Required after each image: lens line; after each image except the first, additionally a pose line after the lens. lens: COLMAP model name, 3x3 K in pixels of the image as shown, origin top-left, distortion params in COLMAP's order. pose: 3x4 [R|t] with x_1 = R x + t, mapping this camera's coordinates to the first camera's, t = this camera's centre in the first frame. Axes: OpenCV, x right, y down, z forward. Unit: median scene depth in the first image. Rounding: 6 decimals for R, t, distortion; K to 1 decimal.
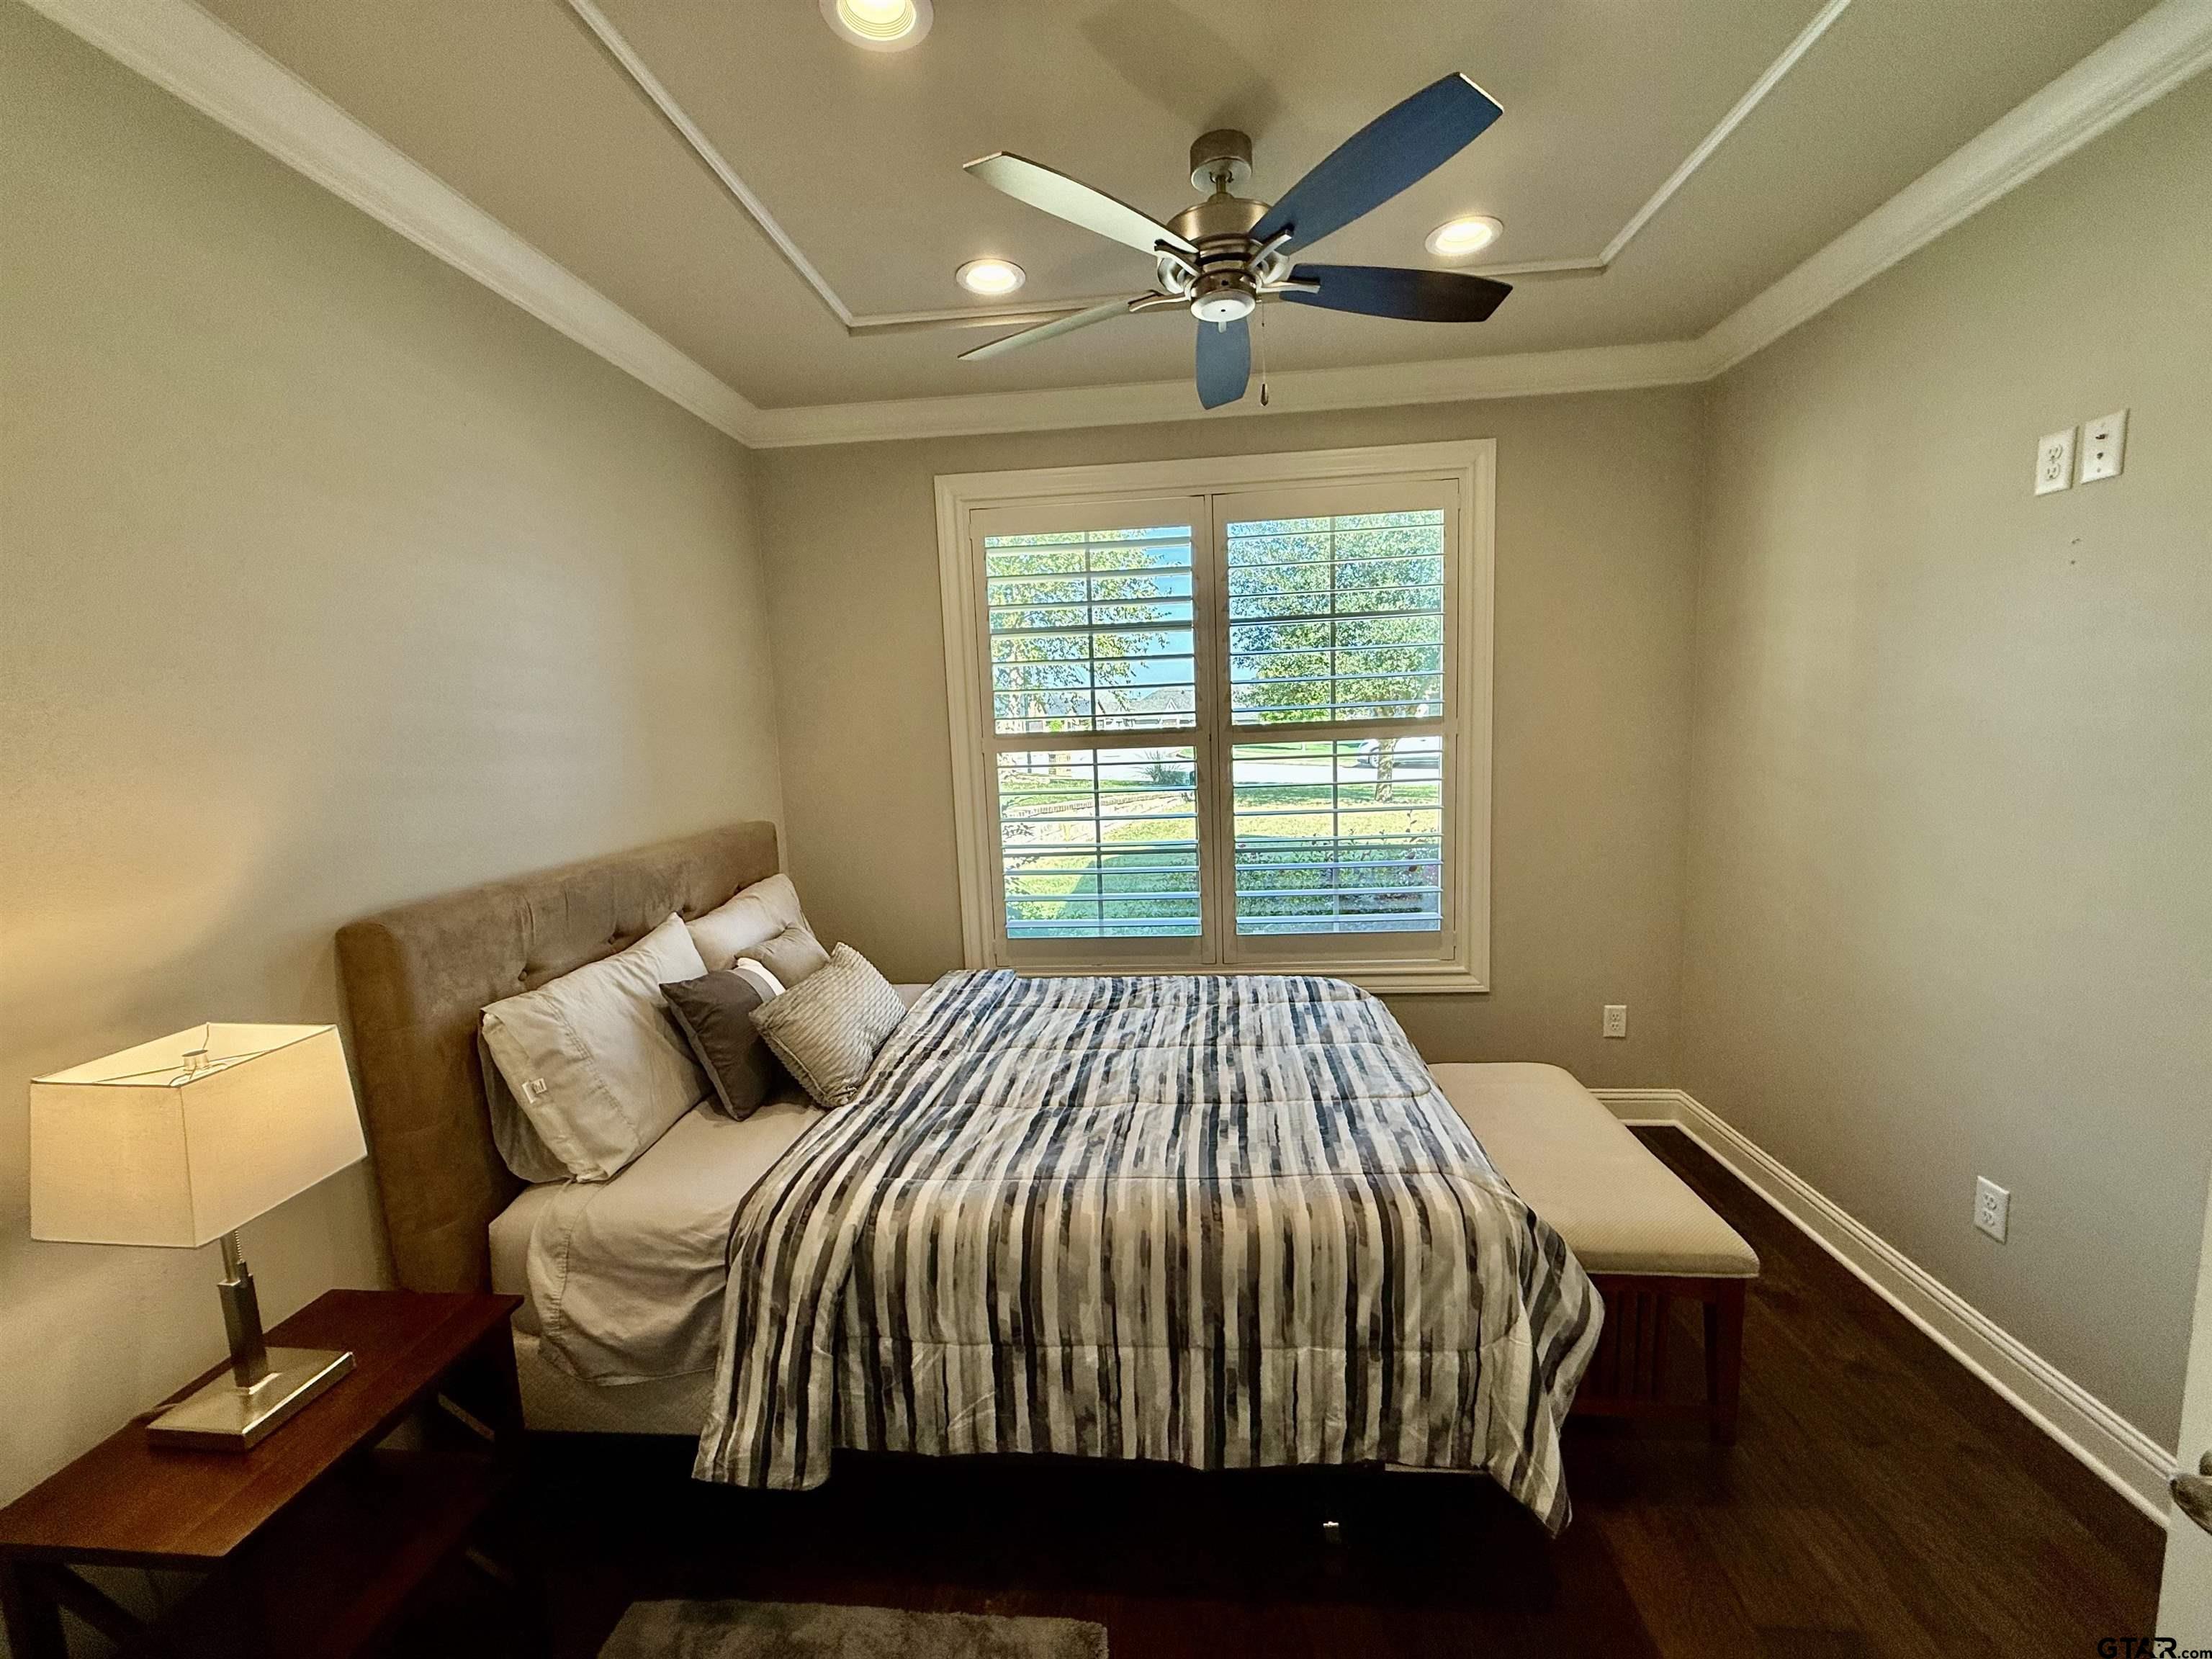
lens RADIAL K [[898.2, 0, 1105.7], [0, 898.2, 832.8], [0, 0, 1]] dist [0.004709, 0.000479]
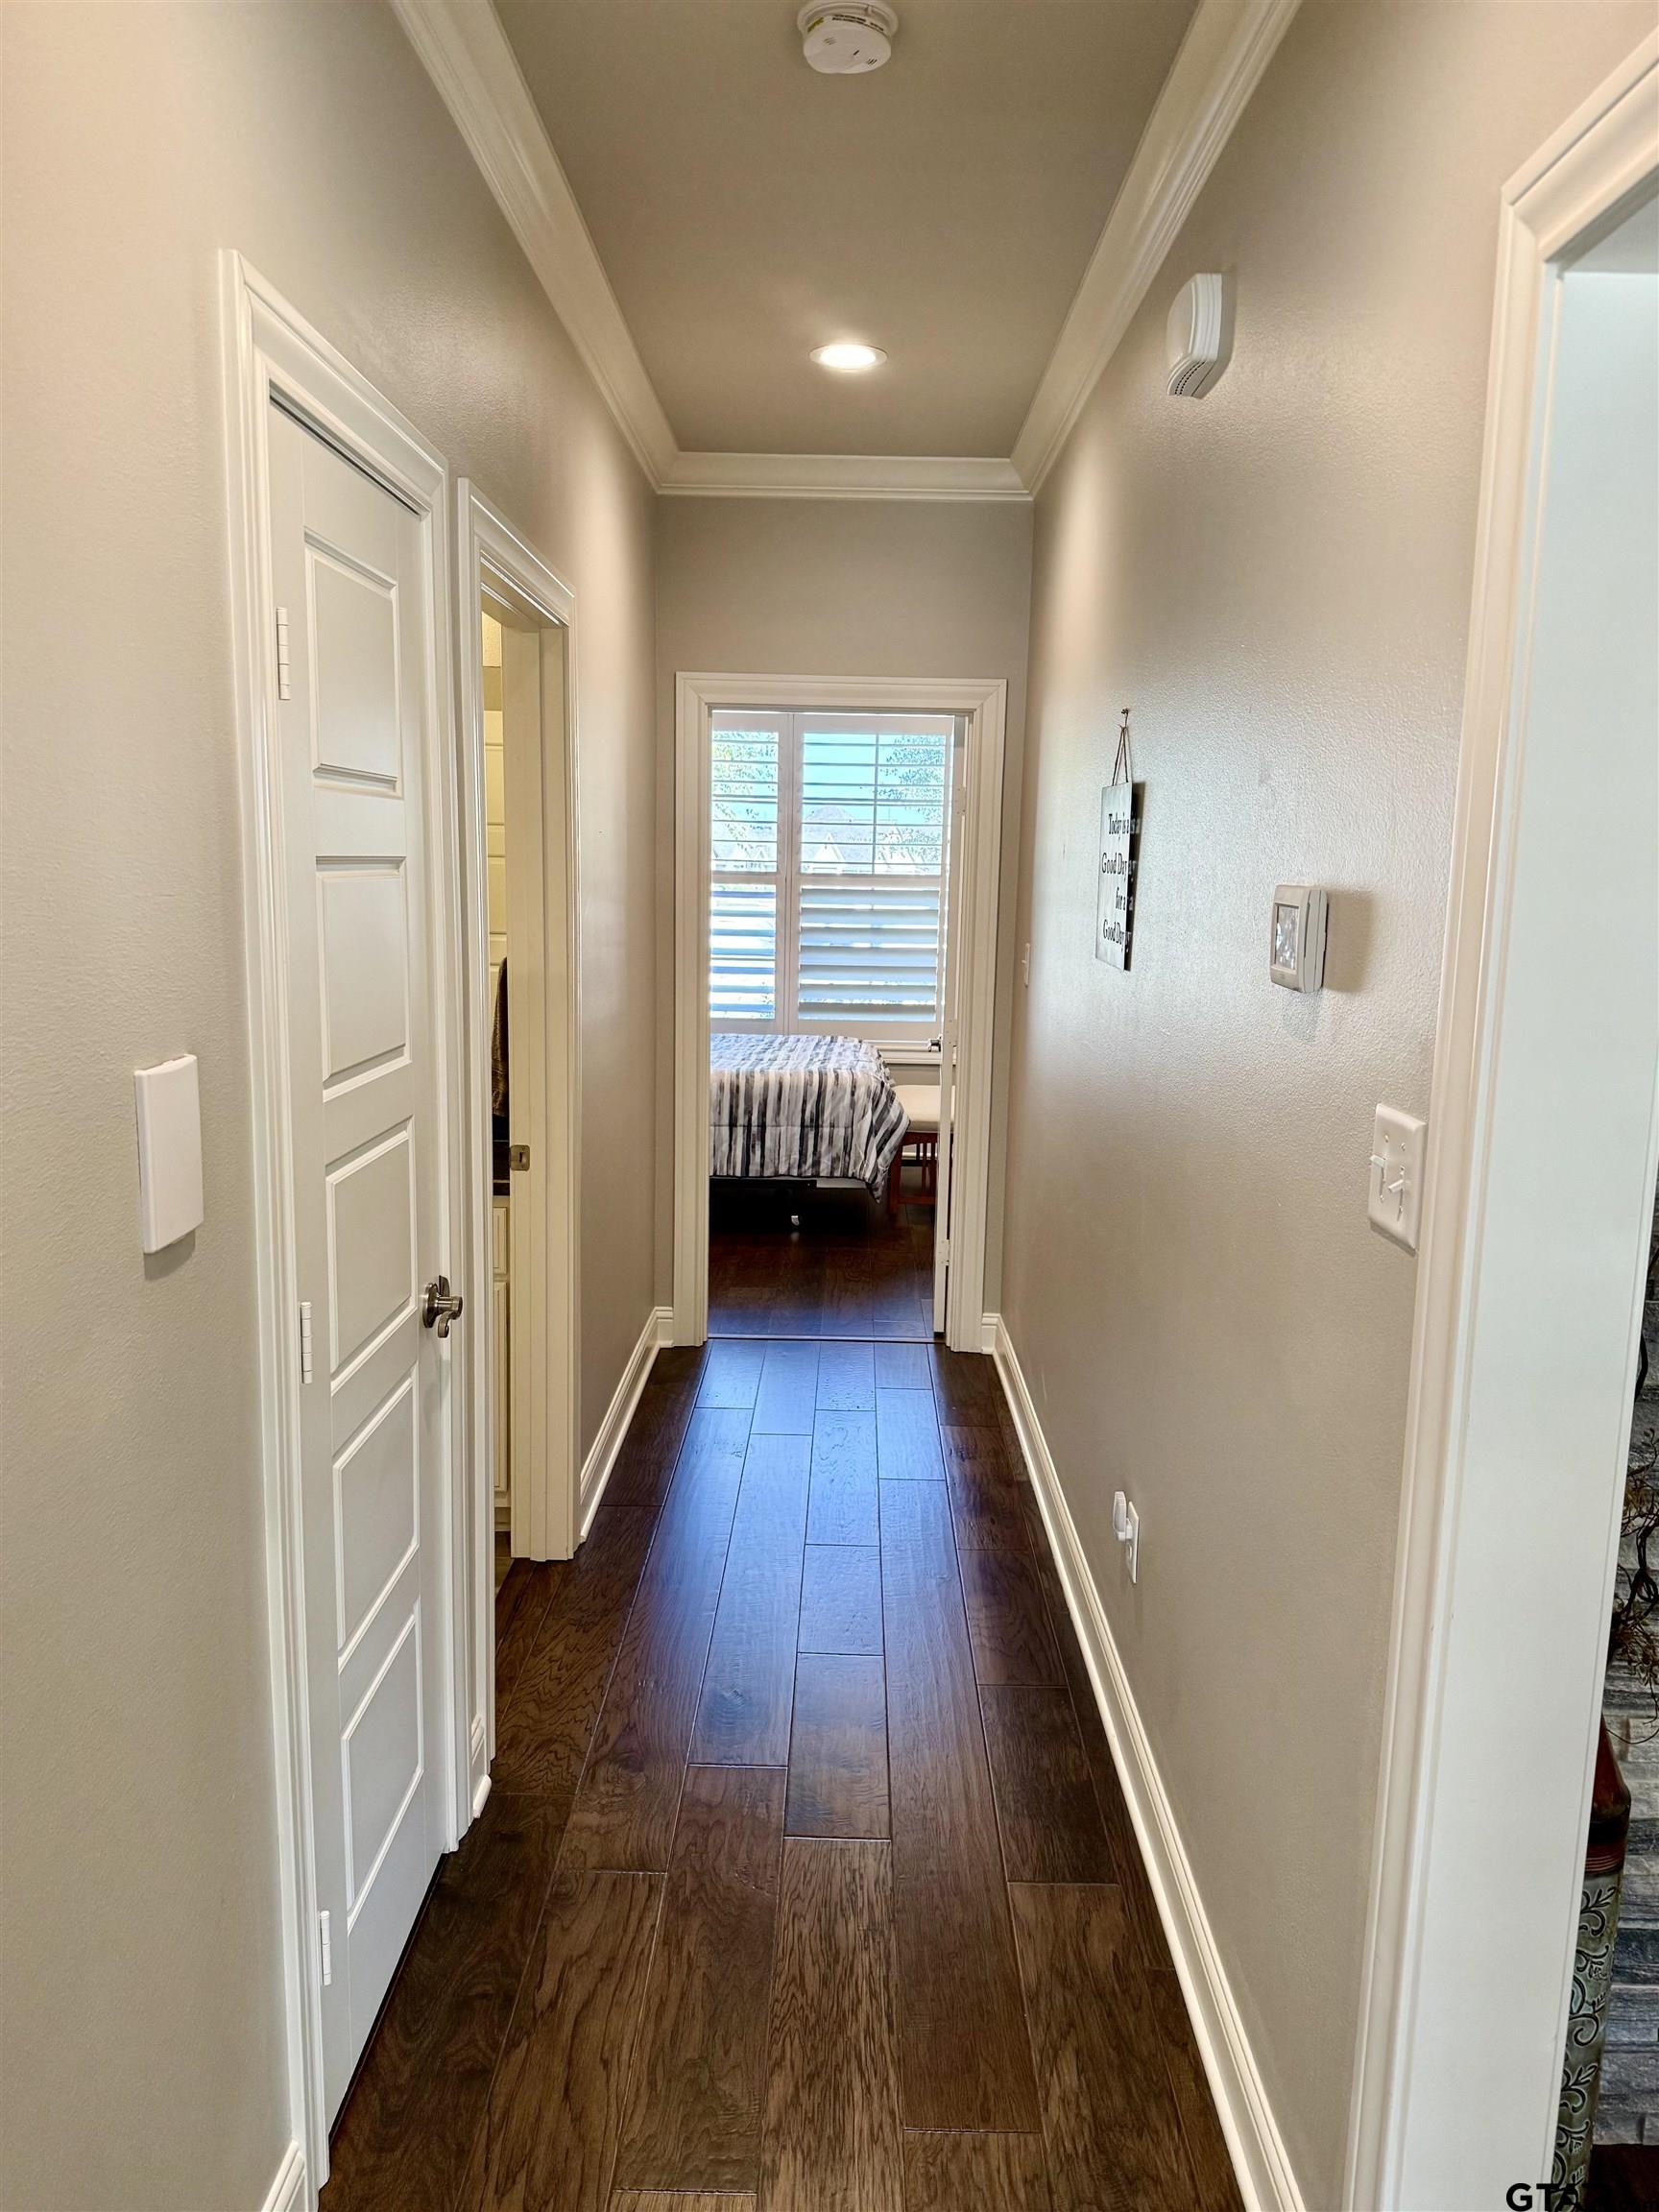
lens RADIAL K [[1560.6, 0, 827.4], [0, 1560.6, 1107.6], [0, 0, 1]] dist [0.001182, 0.000468]
pose [[0.994329, 0.055608, 0.090656, -0.050442], [-0.058526, 0.997839, 0.029853, 0.386412], [-0.088800, -0.034990, 0.995435, -3.248616]]
